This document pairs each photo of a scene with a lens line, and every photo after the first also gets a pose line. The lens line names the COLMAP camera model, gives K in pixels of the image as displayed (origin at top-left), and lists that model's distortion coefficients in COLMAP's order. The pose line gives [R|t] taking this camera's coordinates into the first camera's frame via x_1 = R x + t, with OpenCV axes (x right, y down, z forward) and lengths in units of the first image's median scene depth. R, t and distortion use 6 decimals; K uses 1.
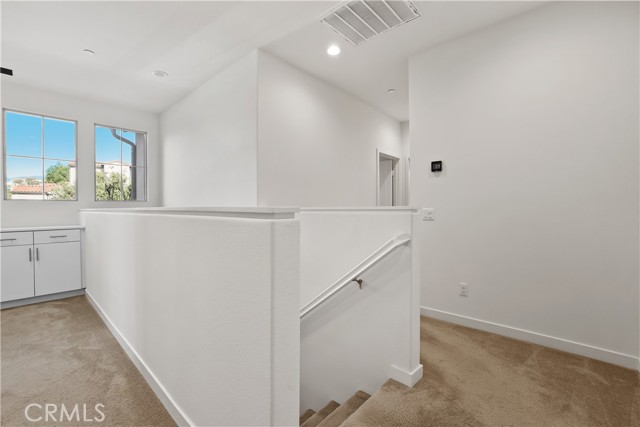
lens RADIAL K [[277.2, 0, 319.0], [0, 277.2, 212.6], [0, 0, 1]] dist [-0.018421, 0.000665]
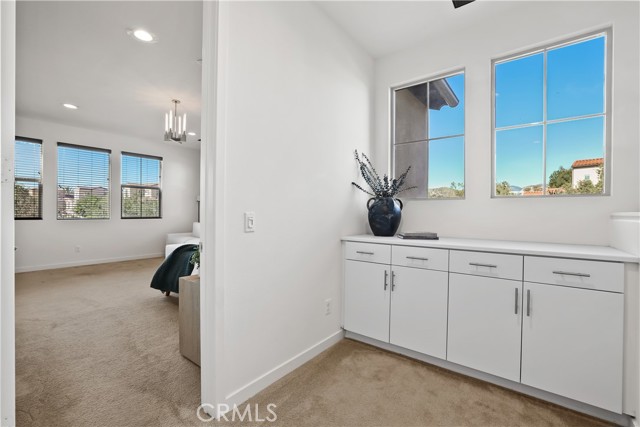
lens RADIAL K [[277.2, 0, 319.2], [0, 277.2, 212.6], [0, 0, 1]] dist [-0.018421, 0.000665]
pose [[0.086225, 0.006840, -0.996252, -0.559606], [-0.021656, 0.999753, 0.004990, -0.006147], [0.996040, 0.021145, 0.086352, 0.560101]]
